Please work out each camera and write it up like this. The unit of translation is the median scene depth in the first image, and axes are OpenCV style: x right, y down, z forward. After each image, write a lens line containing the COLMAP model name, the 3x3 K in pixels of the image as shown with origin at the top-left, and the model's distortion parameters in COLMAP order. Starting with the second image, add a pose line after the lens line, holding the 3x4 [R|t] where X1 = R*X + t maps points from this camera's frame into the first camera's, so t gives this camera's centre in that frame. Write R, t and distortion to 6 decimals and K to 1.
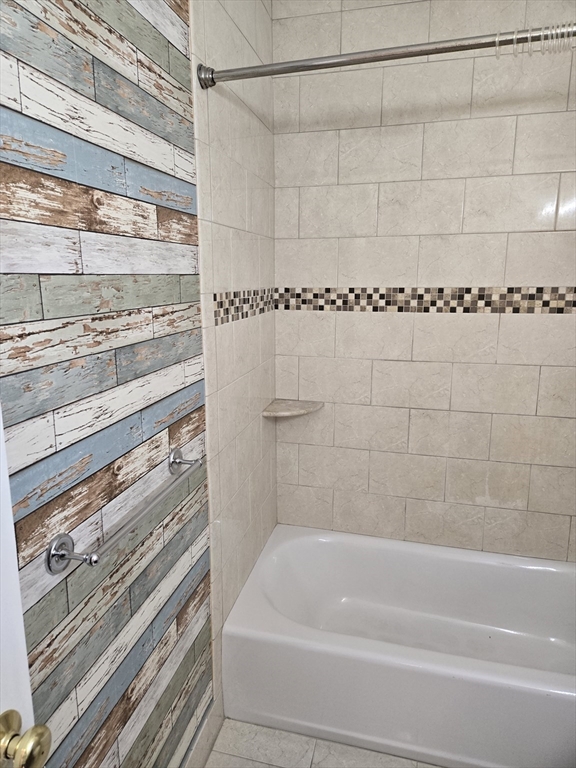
lens RADIAL K [[511.8, 0, 274.1], [0, 511.8, 376.5], [0, 0, 1]] dist [0.077763, -0.065636]
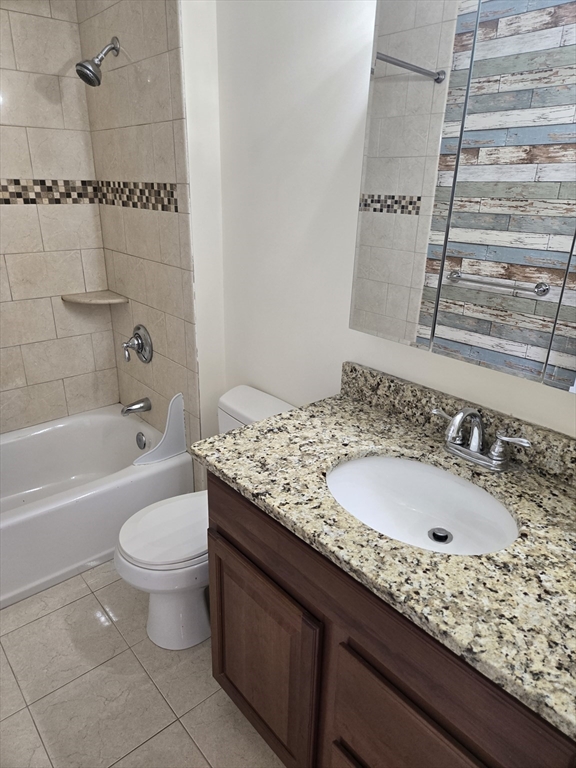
lens RADIAL K [[511.8, 0, 288.9], [0, 511.8, 379.1], [0, 0, 1]] dist [0.077763, -0.065636]
pose [[0.561906, -0.276258, 0.779707, -0.081393], [0.140152, 0.960752, 0.239401, 0.052566], [-0.815241, -0.025243, 0.578571, -0.135838]]
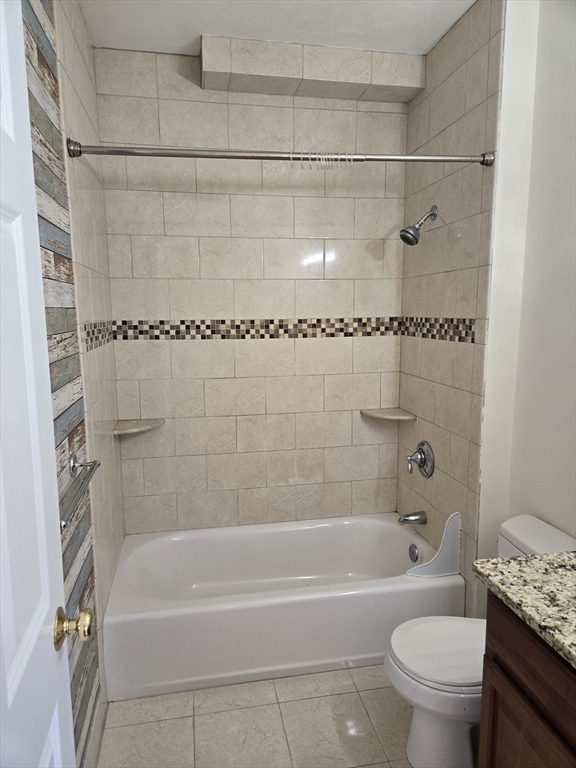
lens RADIAL K [[511.8, 0, 281.5], [0, 511.8, 385.1], [0, 0, 1]] dist [0.077763, -0.065636]
pose [[0.905117, -0.065216, 0.420131, -0.164303], [0.087558, 0.995576, -0.034090, 0.042461], [-0.416049, 0.067641, 0.906823, -0.188406]]
